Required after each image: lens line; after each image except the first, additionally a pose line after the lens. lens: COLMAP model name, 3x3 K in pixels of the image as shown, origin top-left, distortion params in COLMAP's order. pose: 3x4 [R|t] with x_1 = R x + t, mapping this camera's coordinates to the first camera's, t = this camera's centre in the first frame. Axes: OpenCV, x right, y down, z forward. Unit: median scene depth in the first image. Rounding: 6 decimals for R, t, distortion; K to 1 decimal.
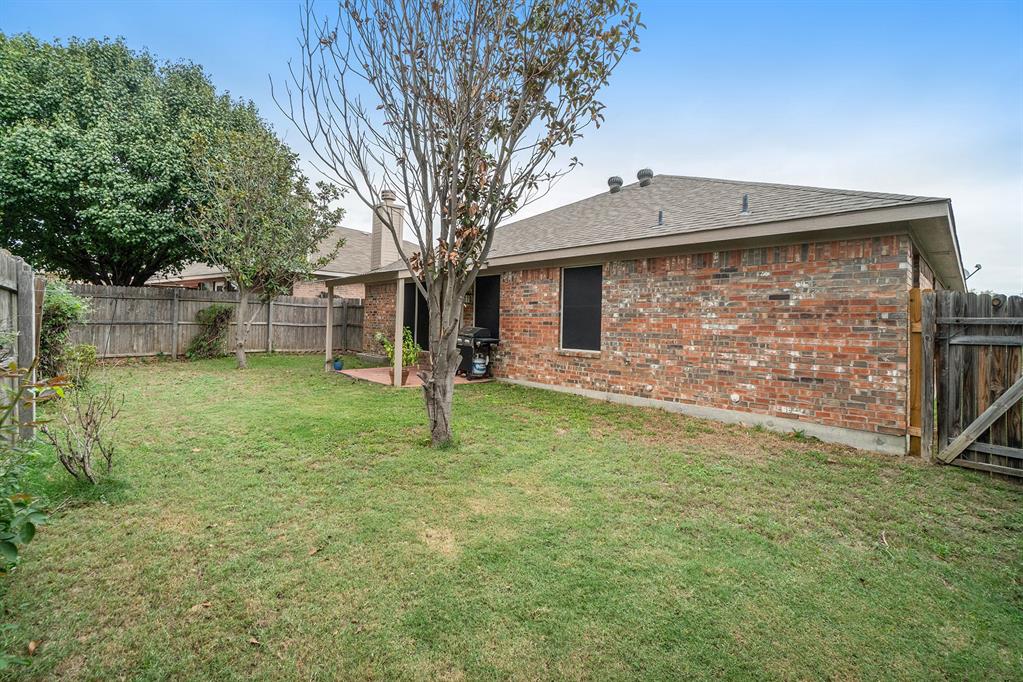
lens RADIAL K [[460.9, 0, 505.6], [0, 460.9, 338.7], [0, 0, 1]] dist [-0.070531, 0.019765]
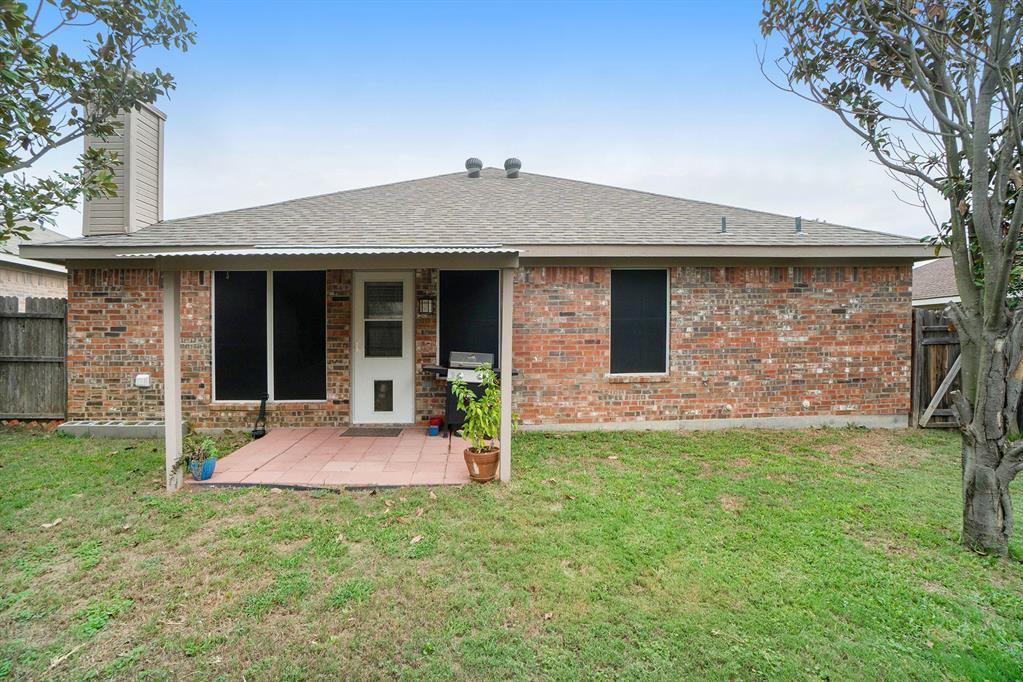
lens RADIAL K [[460.9, 0, 505.6], [0, 460.9, 338.7], [0, 0, 1]] dist [-0.070531, 0.019765]
pose [[0.657415, -0.053103, 0.751655, -0.724242], [0.049579, 0.998401, 0.027172, -0.085509], [-0.751896, 0.019403, 0.658996, 0.797739]]
